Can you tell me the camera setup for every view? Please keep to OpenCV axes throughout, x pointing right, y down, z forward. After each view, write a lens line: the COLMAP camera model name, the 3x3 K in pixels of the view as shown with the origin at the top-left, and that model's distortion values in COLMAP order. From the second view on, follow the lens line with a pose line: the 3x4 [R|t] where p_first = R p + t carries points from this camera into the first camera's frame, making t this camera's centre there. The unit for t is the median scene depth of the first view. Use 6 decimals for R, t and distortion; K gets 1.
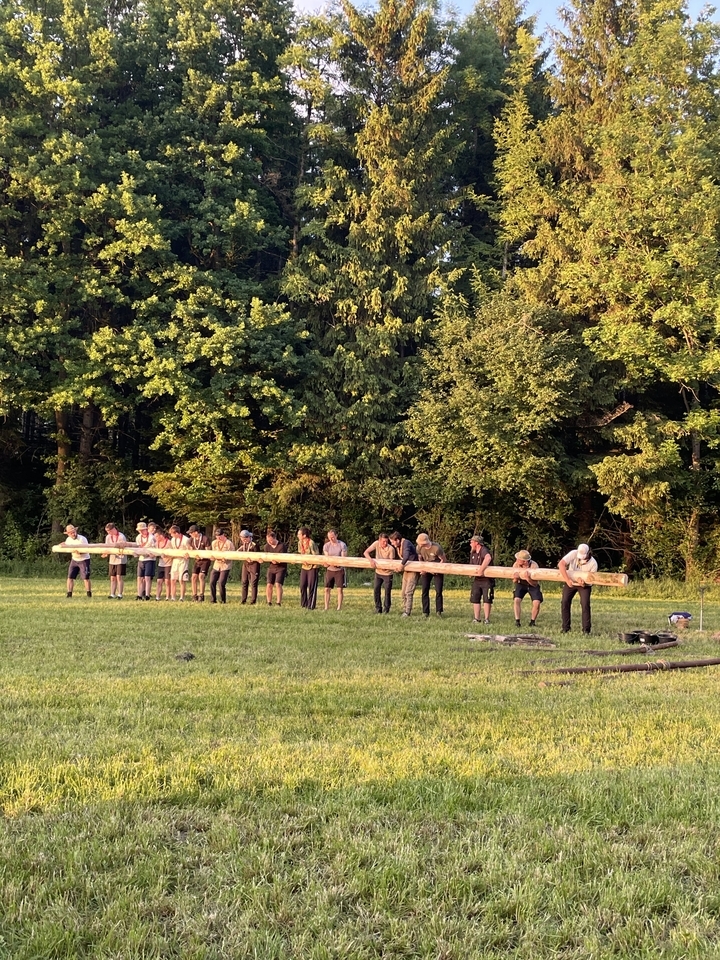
lens RADIAL K [[1161.0, 0, 364.9], [0, 1161.0, 462.2], [0, 0, 1]] dist [0.151087, -0.319062]
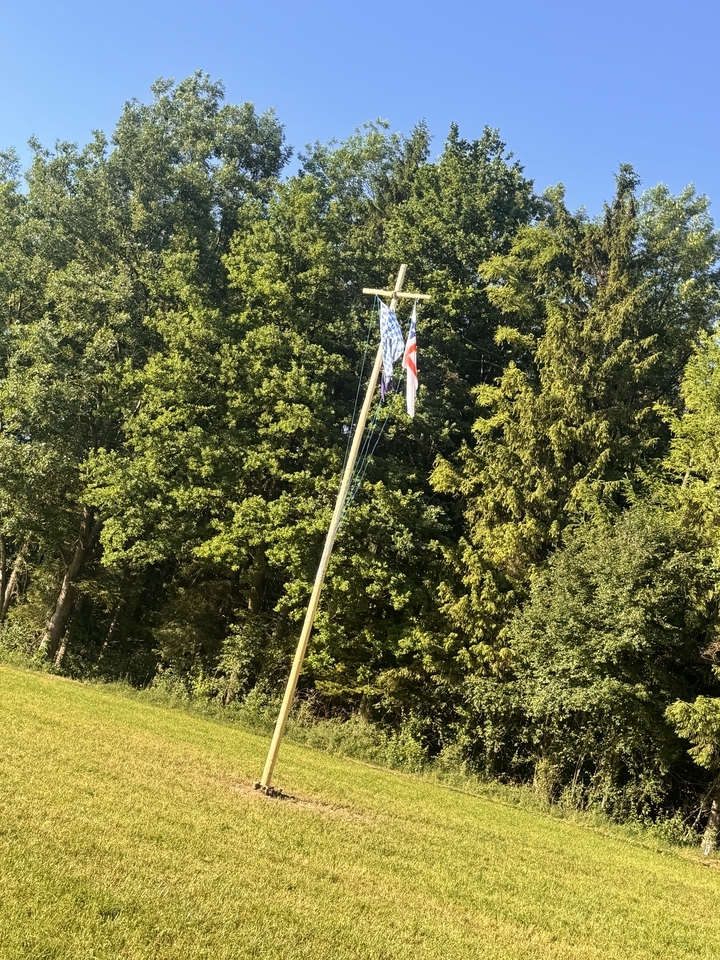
lens RADIAL K [[1265.6, 0, 359.6], [0, 1265.6, 490.4], [0, 0, 1]] dist [0.117731, 0.000535]
pose [[0.855882, 0.099132, -0.507581, 0.441489], [-0.187210, 0.974284, -0.125392, 0.010748], [0.482098, 0.202345, 0.852431, 0.031060]]
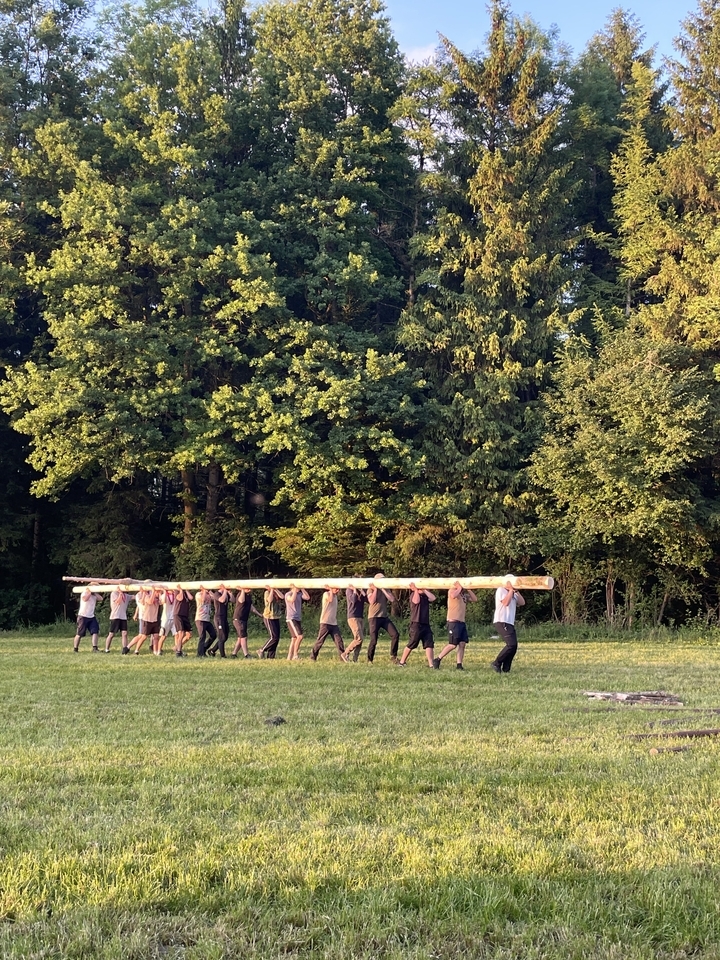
lens RADIAL K [[1161.0, 0, 364.9], [0, 1161.0, 462.2], [0, 0, 1]] dist [0.151087, -0.319062]
pose [[0.992241, -0.036973, -0.118703, 0.014631], [0.031707, 0.998441, -0.045943, 0.000543], [0.120216, 0.041822, 0.991866, 0.019610]]
